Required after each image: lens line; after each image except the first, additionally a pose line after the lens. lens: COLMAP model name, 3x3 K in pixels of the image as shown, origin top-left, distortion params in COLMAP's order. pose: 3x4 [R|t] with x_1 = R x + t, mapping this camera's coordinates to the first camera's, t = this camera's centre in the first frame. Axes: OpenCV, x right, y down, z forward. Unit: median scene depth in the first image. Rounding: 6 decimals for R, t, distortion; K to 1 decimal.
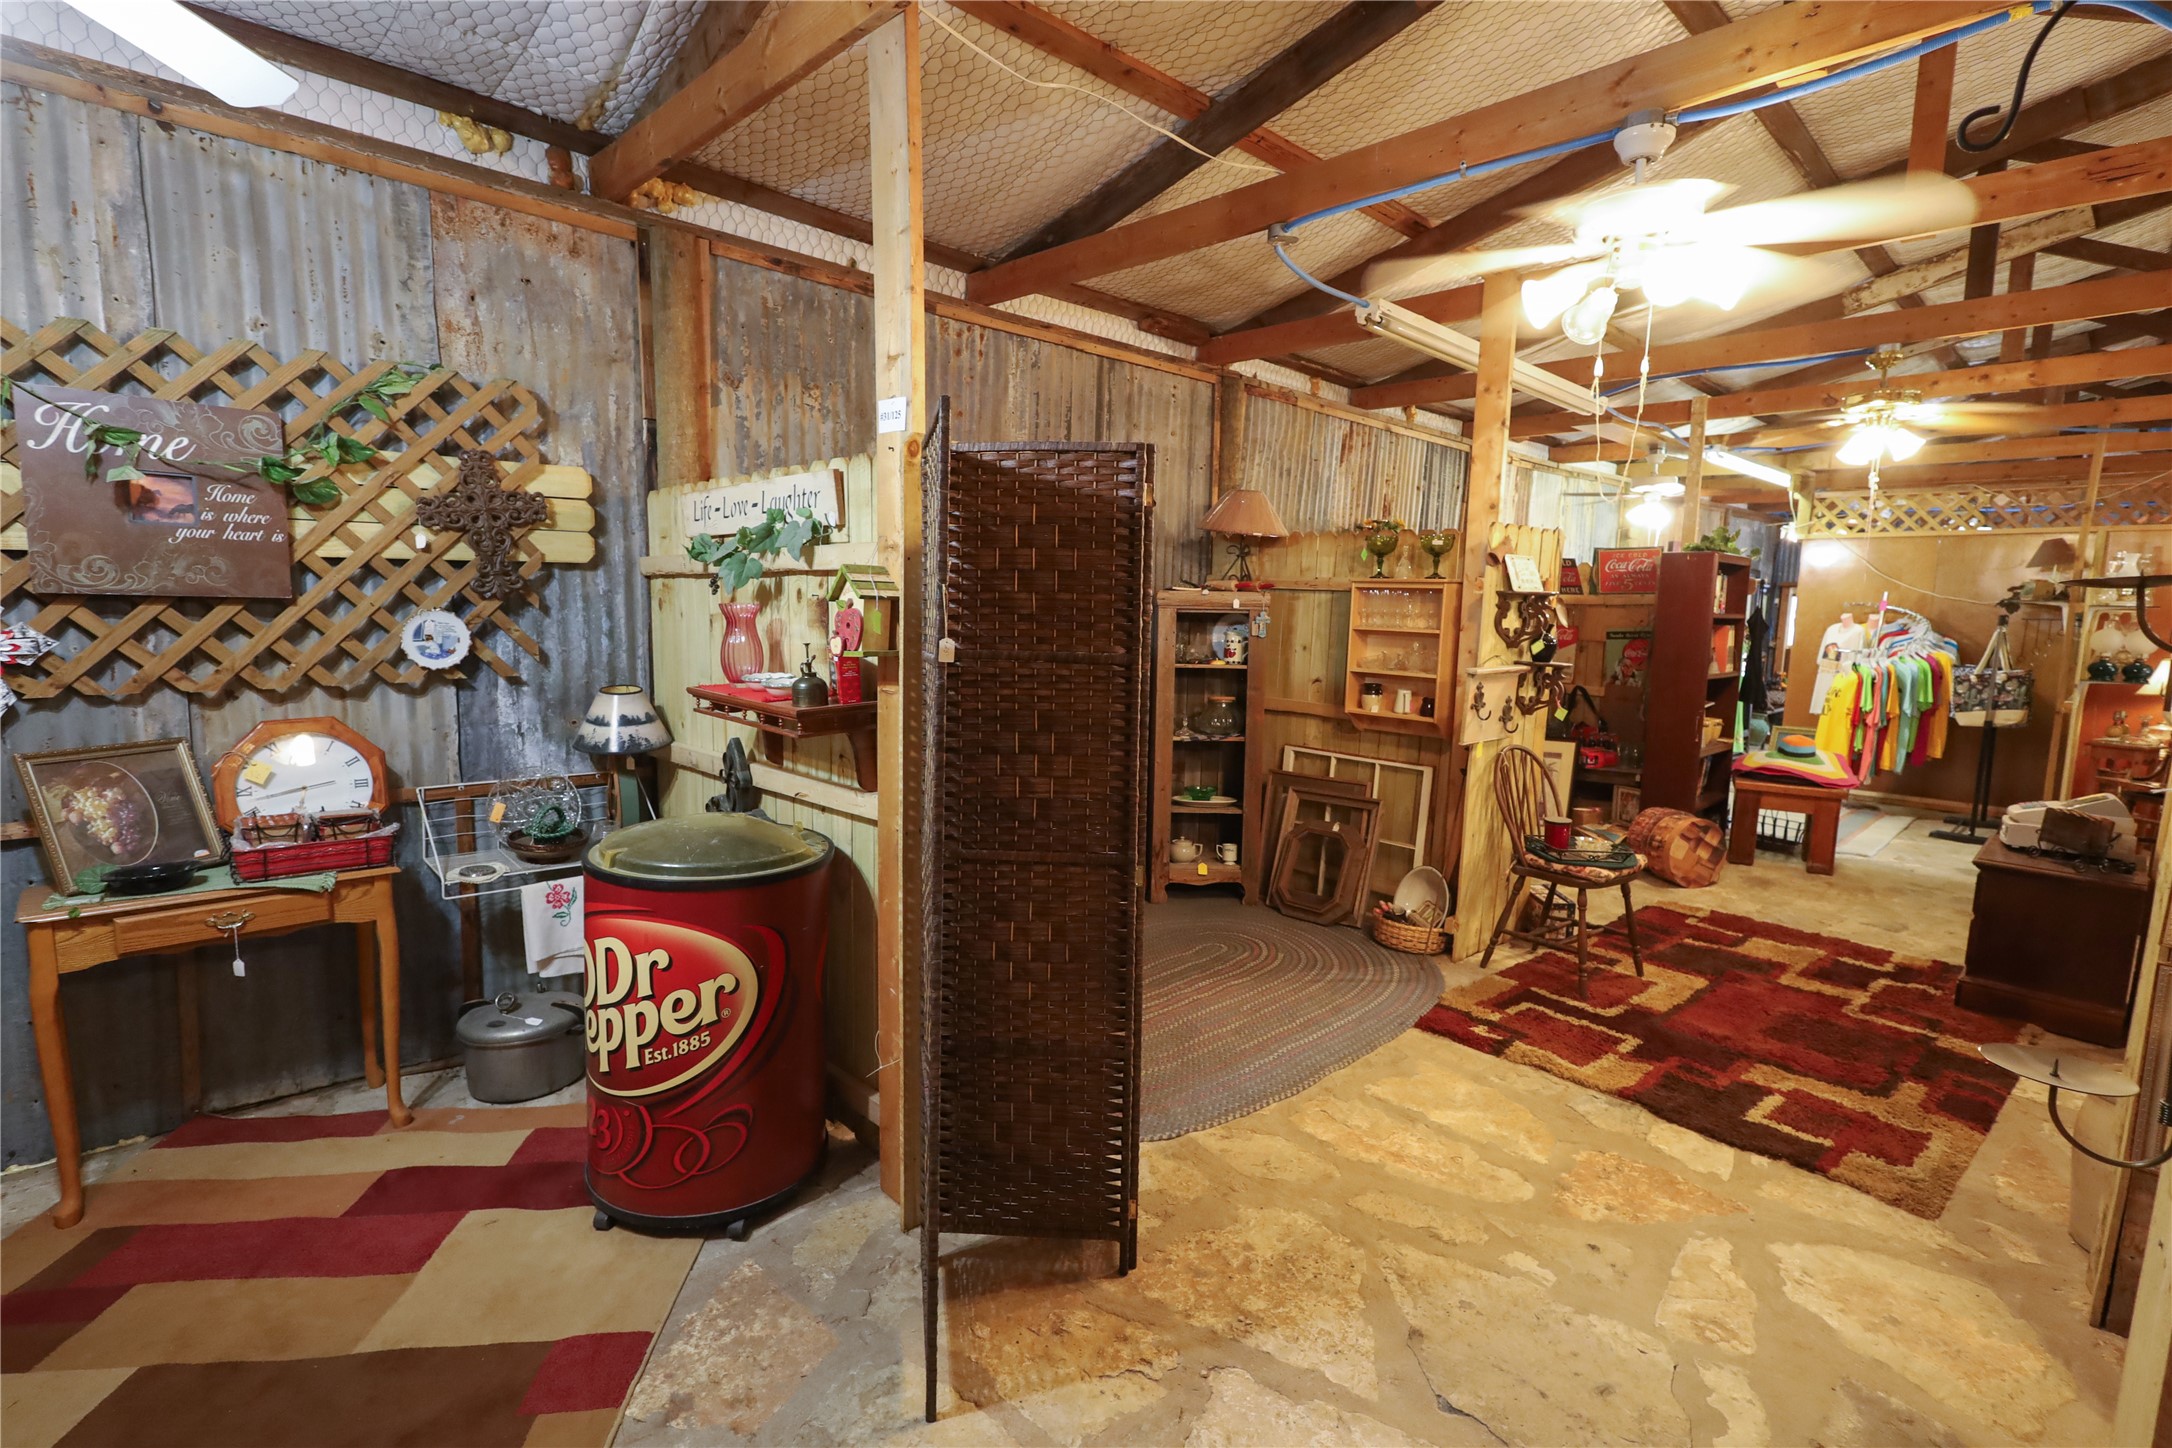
lens RADIAL K [[1003.8, 0, 1091.5], [0, 1003.8, 724.7], [0, 0, 1]] dist [0.001564, 0.000764]
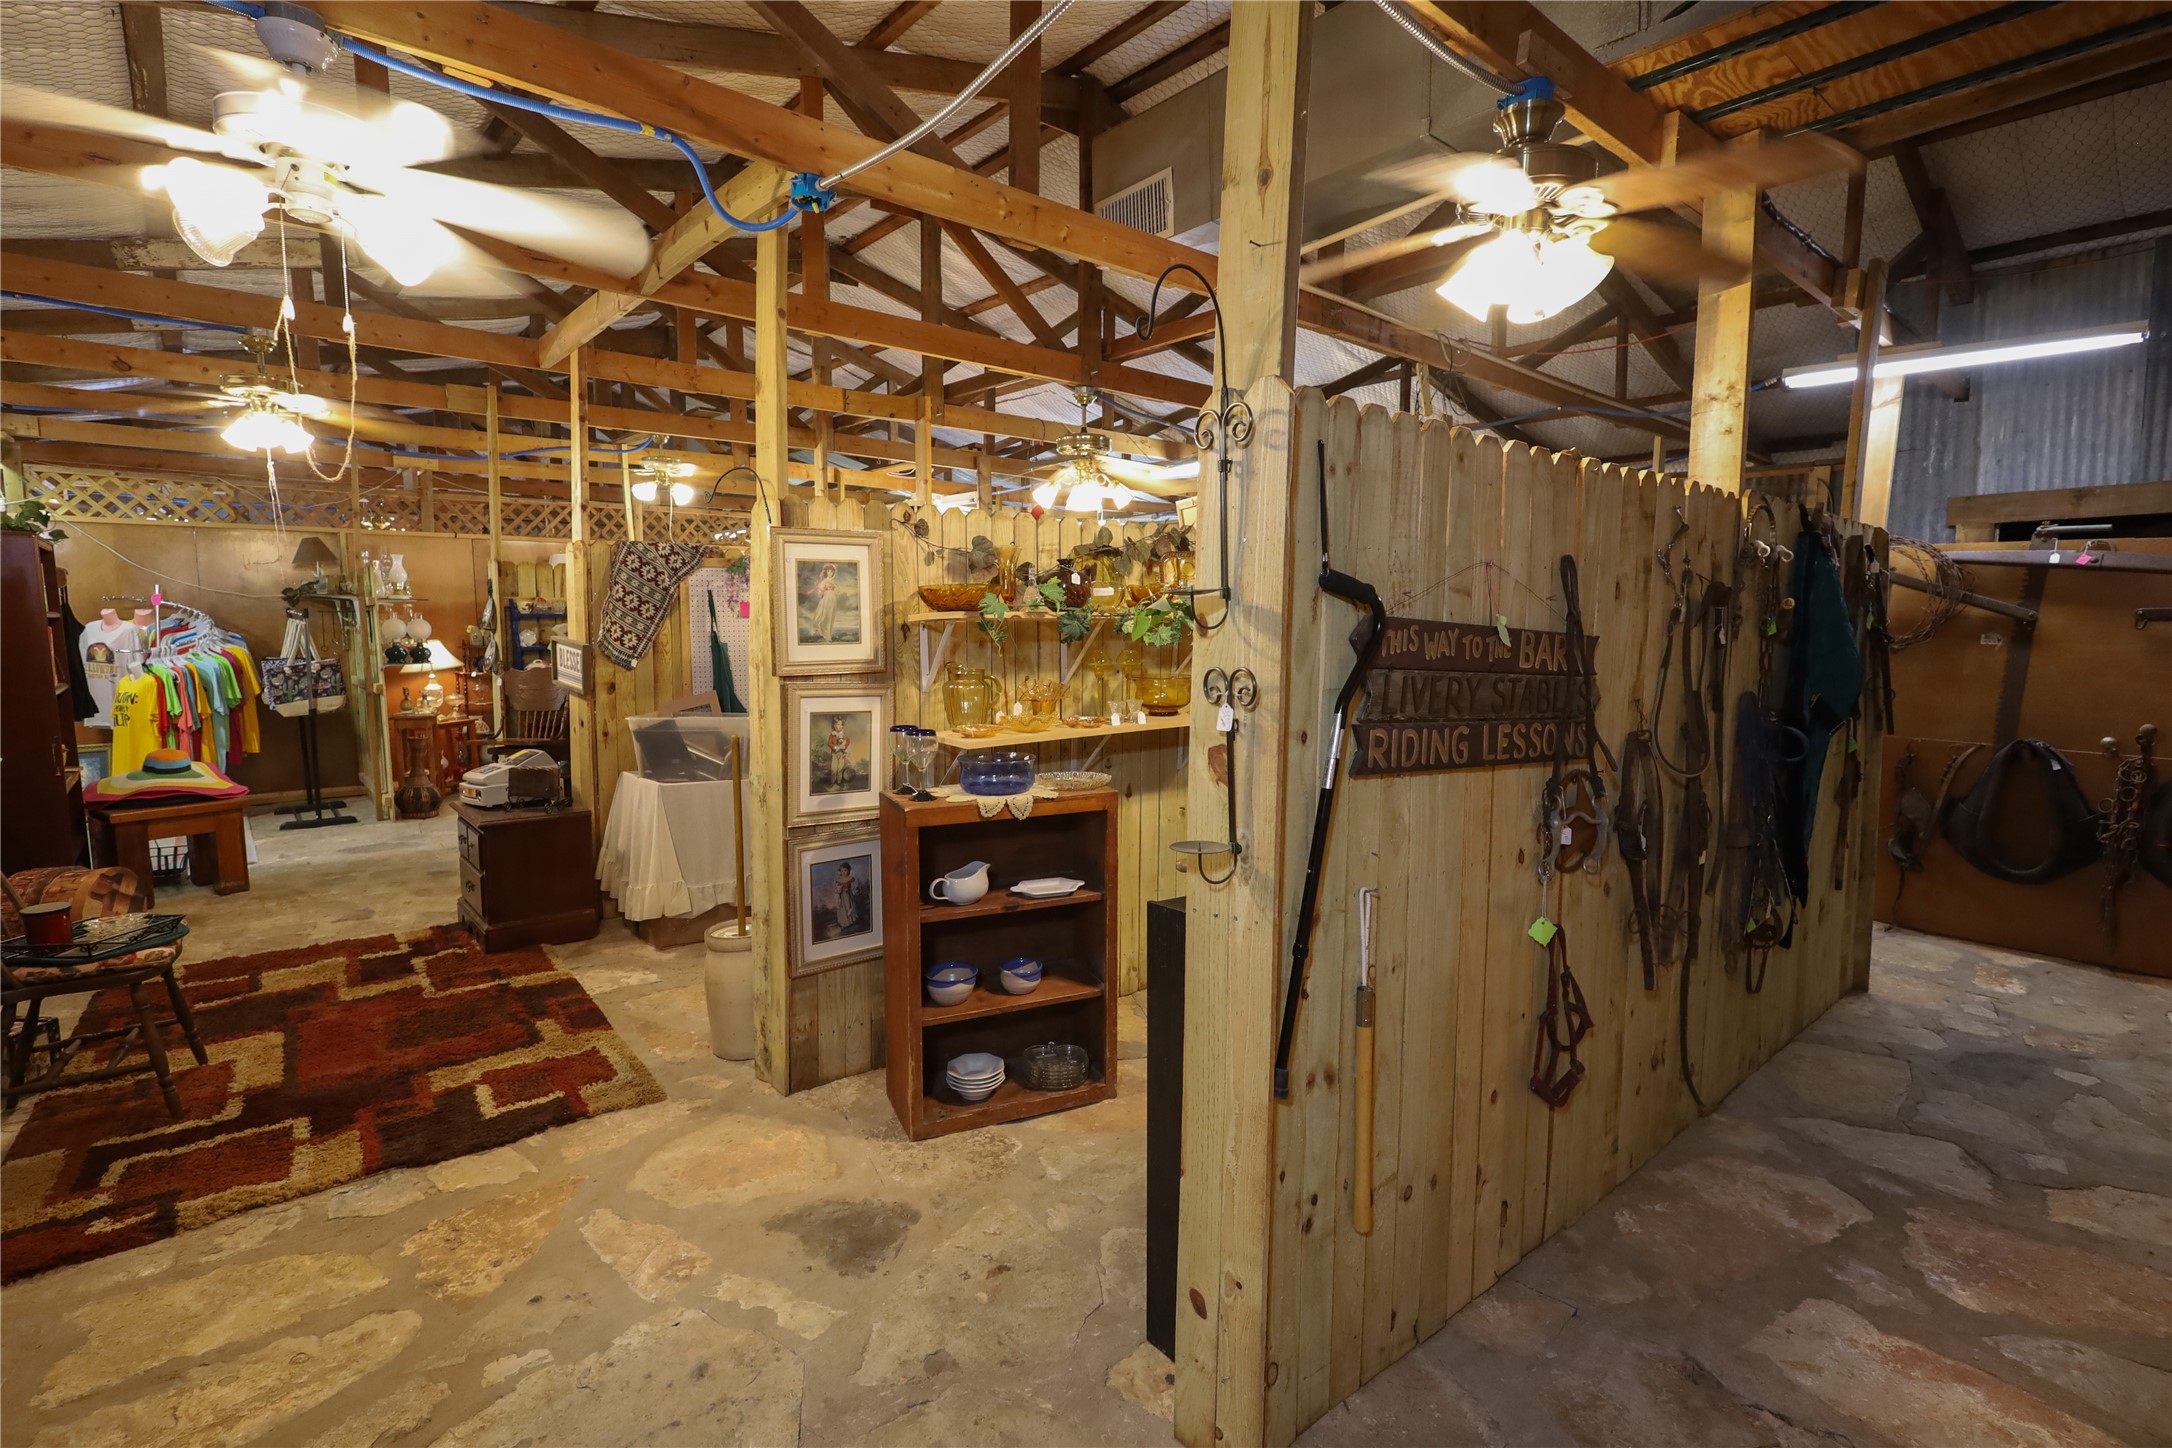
lens RADIAL K [[1003.8, 0, 1091.5], [0, 1003.8, 724.7], [0, 0, 1]] dist [0.001564, 0.000764]
pose [[0.049174, -0.130445, 0.990235, -0.200533], [0.122481, 0.984740, 0.123639, -0.032435], [-0.991252, 0.115205, 0.064401, 0.233358]]
